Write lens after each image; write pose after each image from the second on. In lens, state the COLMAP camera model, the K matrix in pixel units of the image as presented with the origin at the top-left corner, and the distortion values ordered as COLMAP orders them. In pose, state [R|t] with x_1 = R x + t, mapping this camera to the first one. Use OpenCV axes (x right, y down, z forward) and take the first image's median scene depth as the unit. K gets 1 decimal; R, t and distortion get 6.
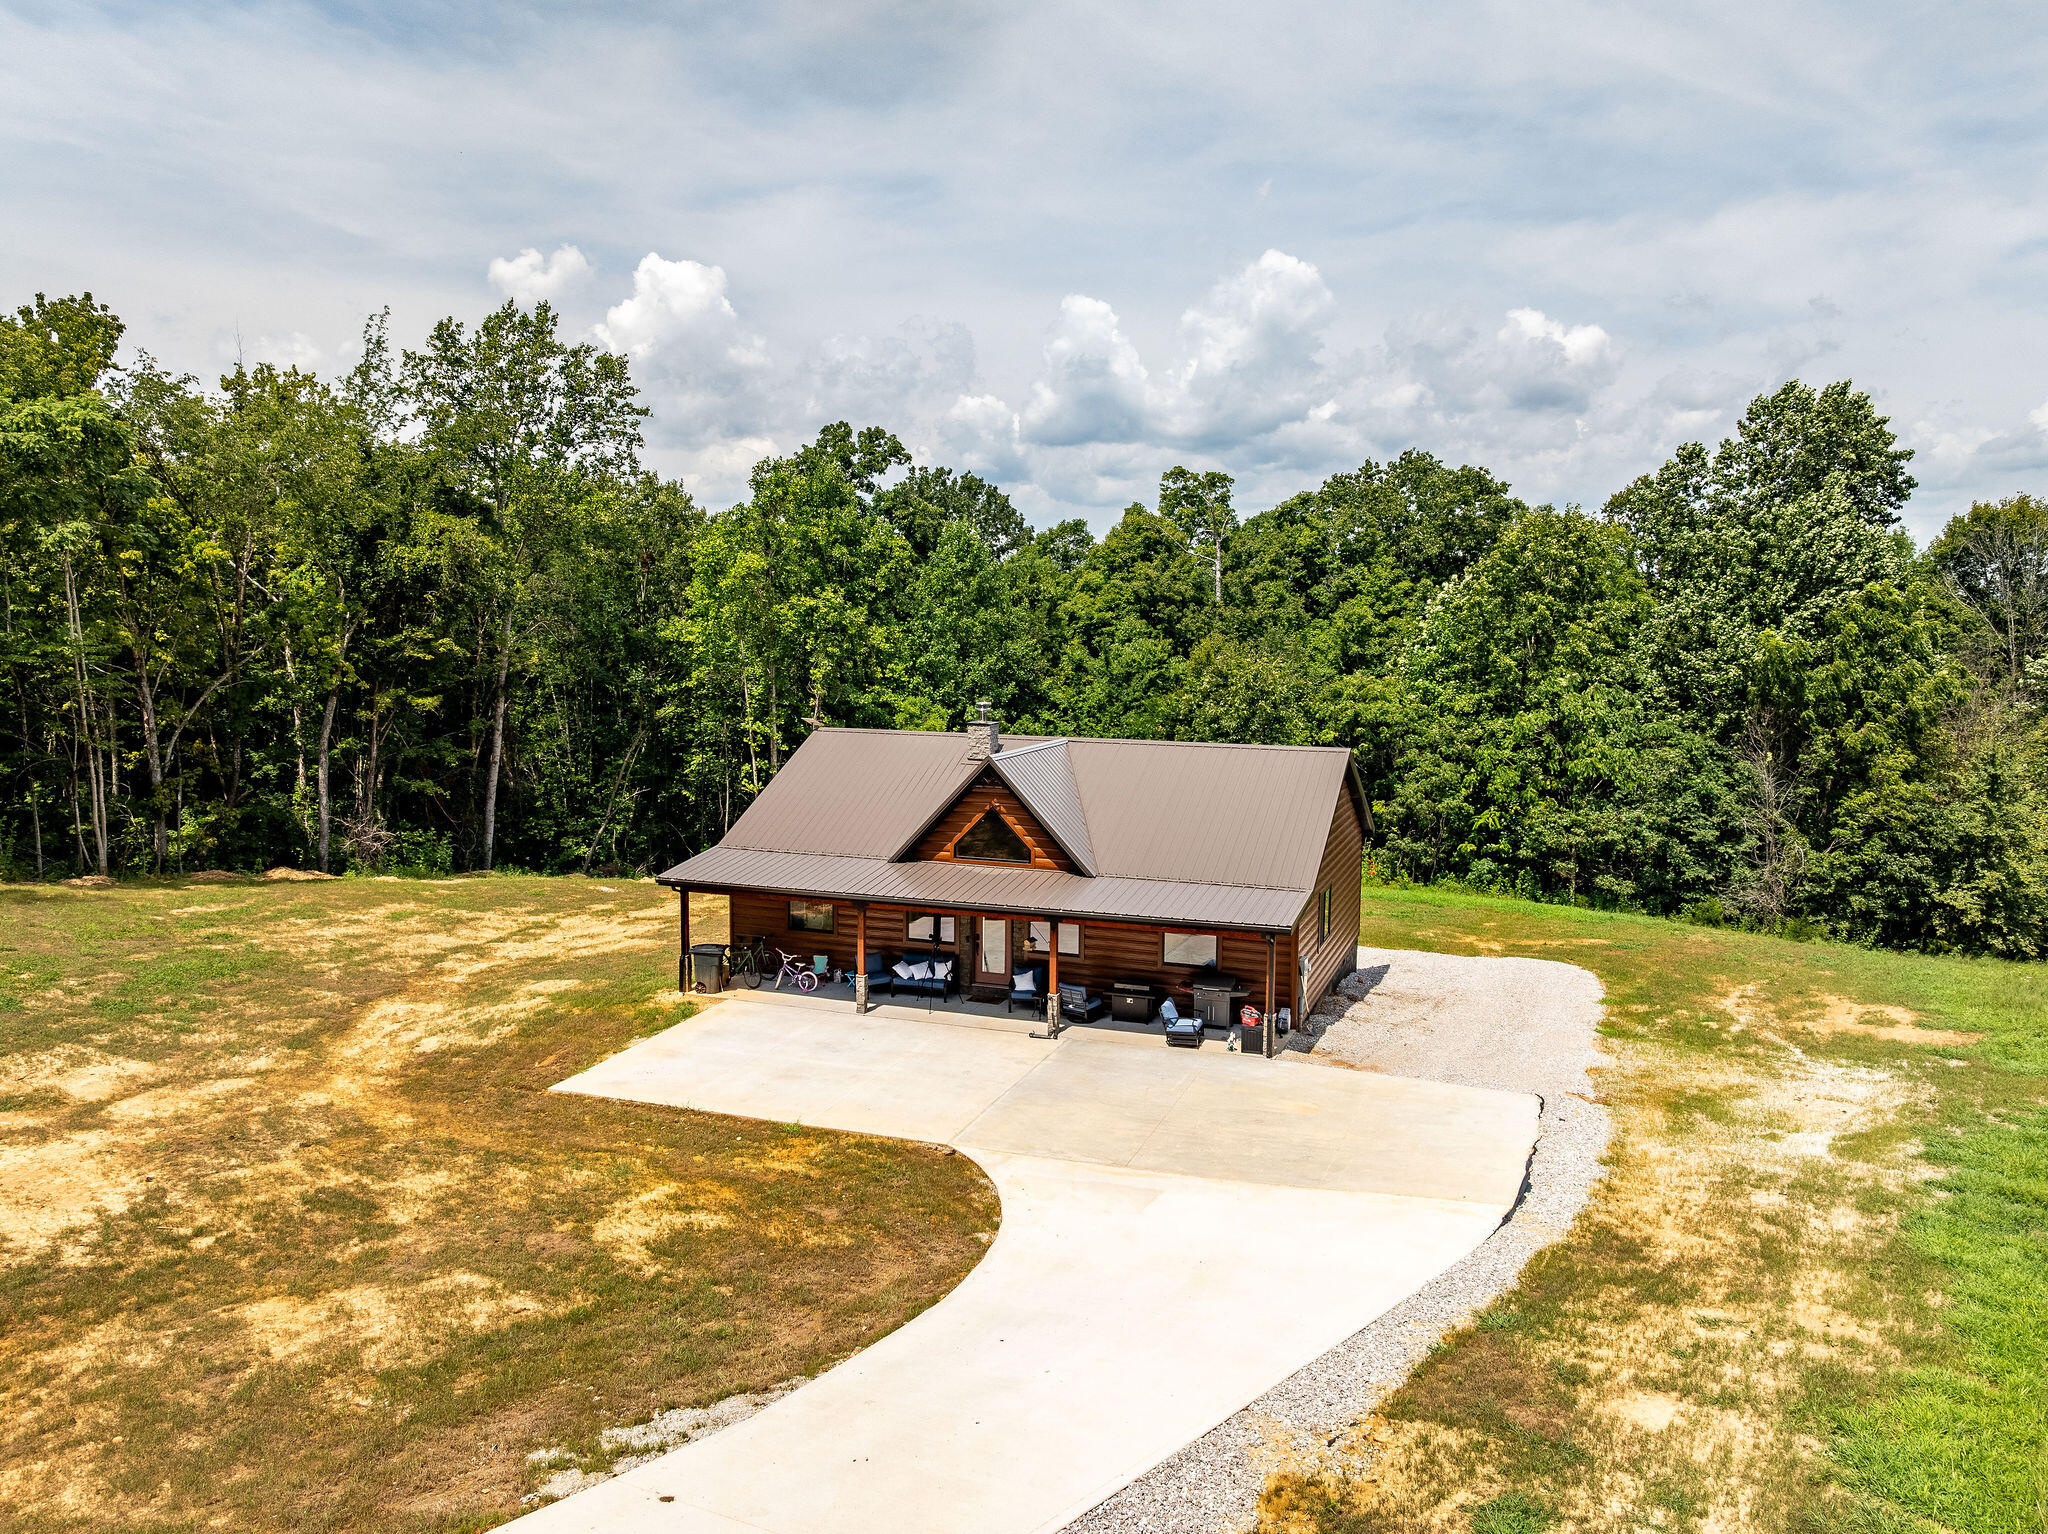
lens RADIAL K [[1426.6, 0, 1017.6], [0, 1426.6, 755.8], [0, 0, 1]] dist [-0.027323, -0.012901]
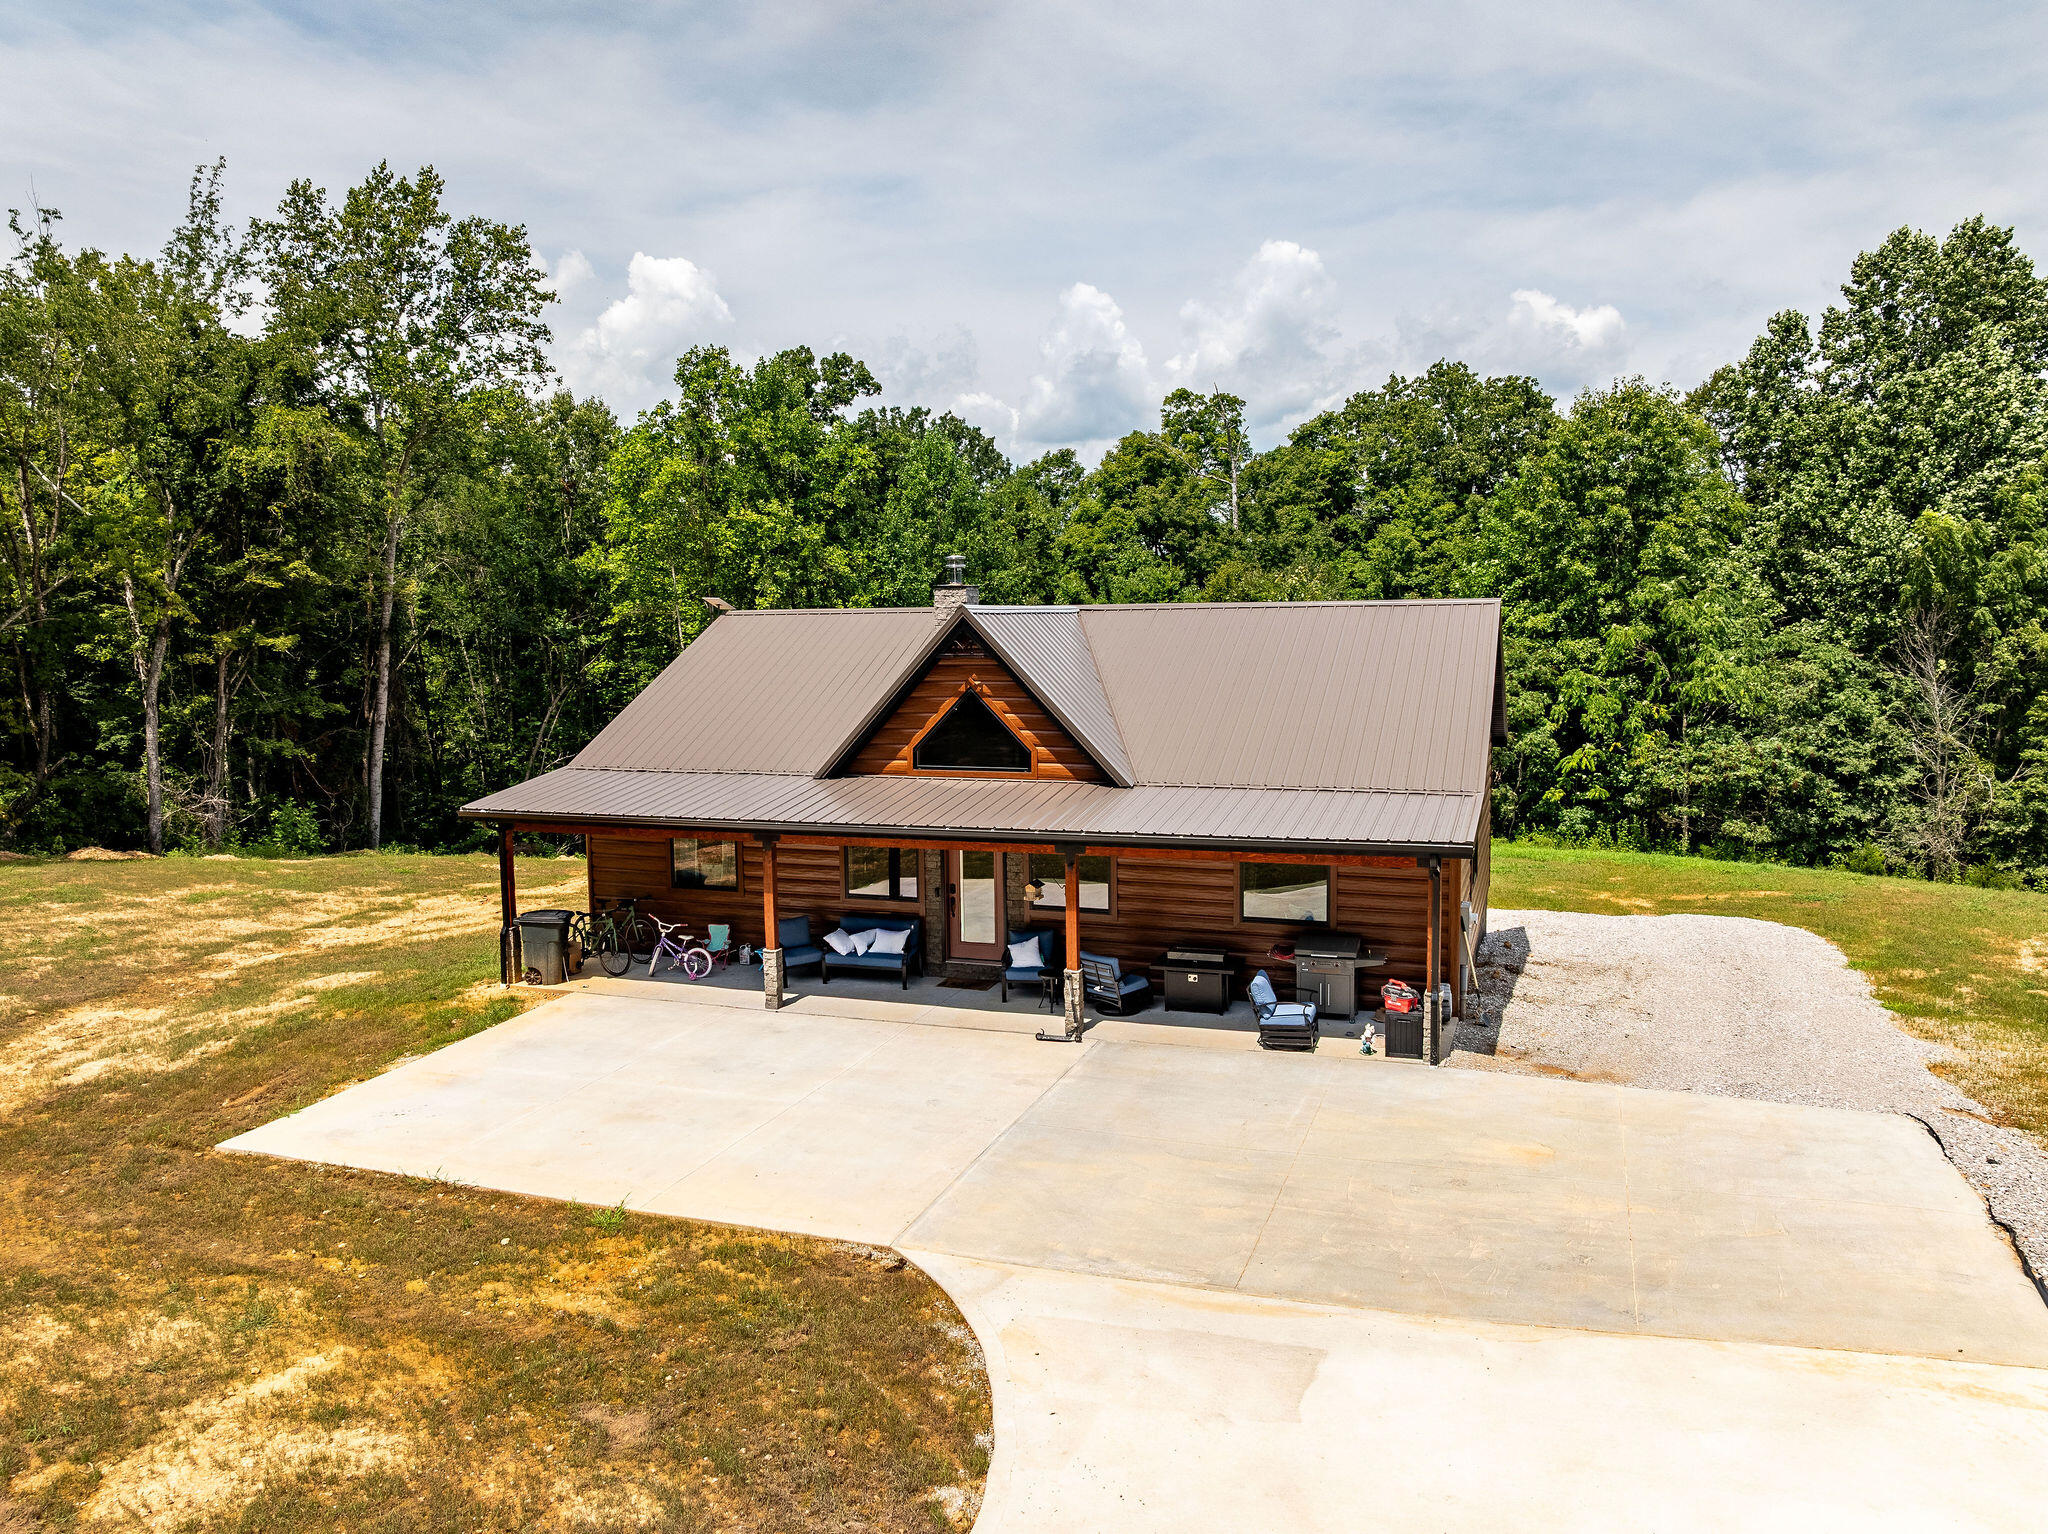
lens RADIAL K [[1426.6, 0, 1020.9], [0, 1426.6, 751.0], [0, 0, 1]] dist [-0.027323, -0.012901]
pose [[0.999697, -0.023033, 0.008714, -0.000375], [0.023057, 0.999730, -0.002727, 0.037023], [-0.008649, 0.002927, 0.999958, 0.191136]]
